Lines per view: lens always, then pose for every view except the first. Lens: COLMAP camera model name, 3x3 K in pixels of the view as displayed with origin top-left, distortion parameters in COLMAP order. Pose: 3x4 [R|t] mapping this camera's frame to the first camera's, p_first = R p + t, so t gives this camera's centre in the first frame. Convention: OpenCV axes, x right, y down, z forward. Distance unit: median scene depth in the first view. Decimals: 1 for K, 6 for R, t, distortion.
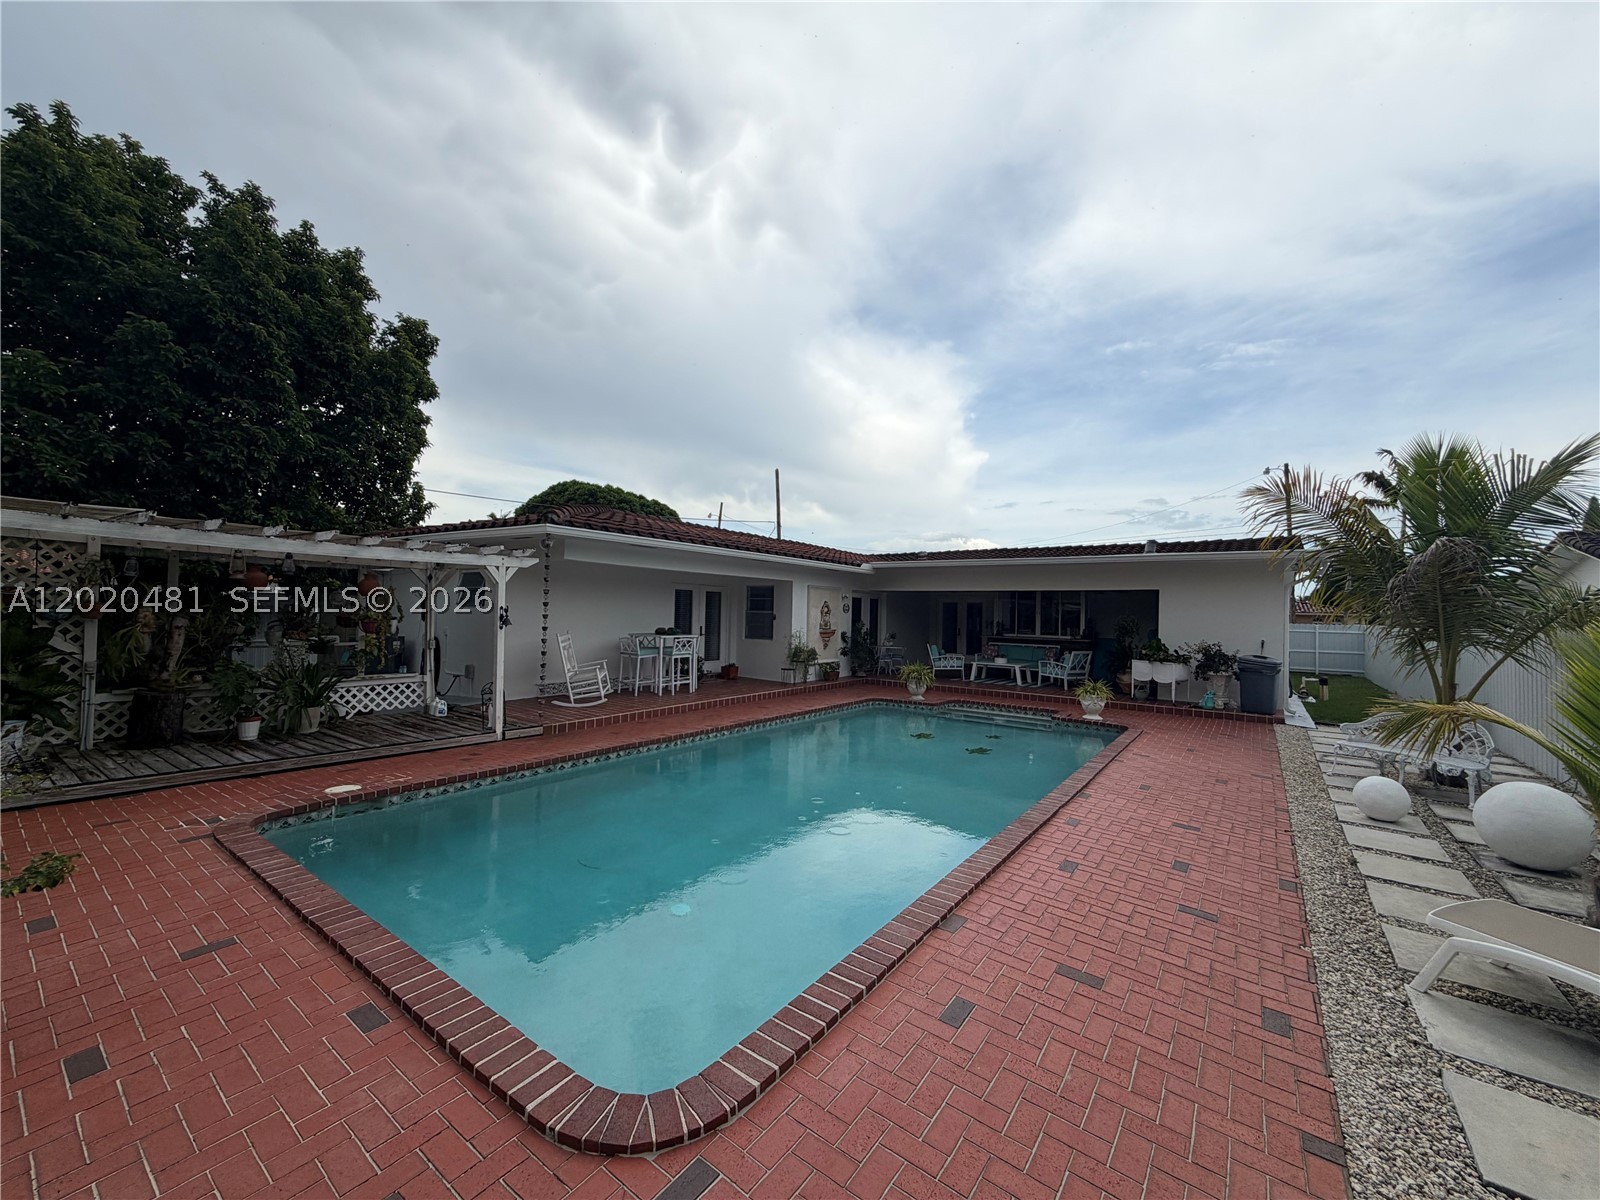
lens RADIAL K [[633.8, 0, 784.7], [0, 633.8, 624.4], [0, 0, 1]] dist [0.000939, -0.000457]
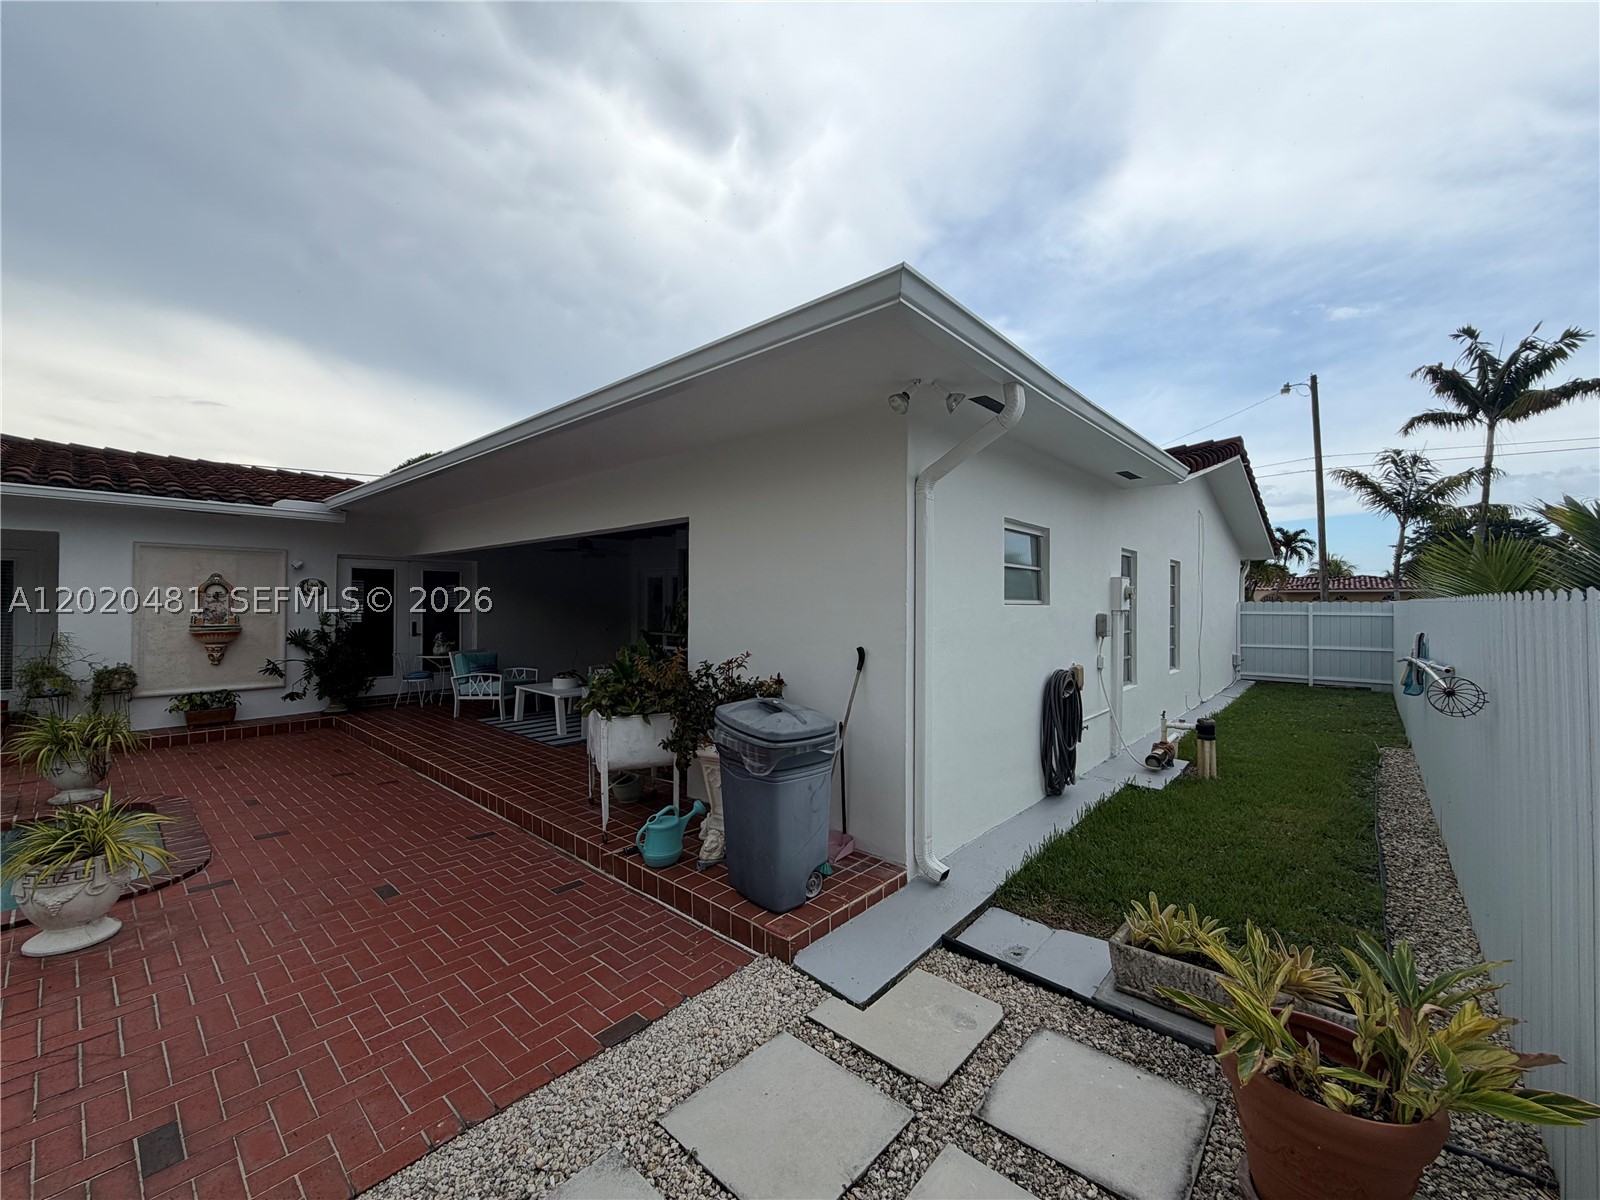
lens RADIAL K [[633.8, 0, 798.5], [0, 633.8, 598.6], [0, 0, 1]] dist [0.000939, -0.000457]
pose [[0.994657, -0.022711, -0.100708, 0.104486], [0.019491, 0.999270, -0.032849, 0.001876], [0.101381, 0.030710, 0.994374, 0.090236]]
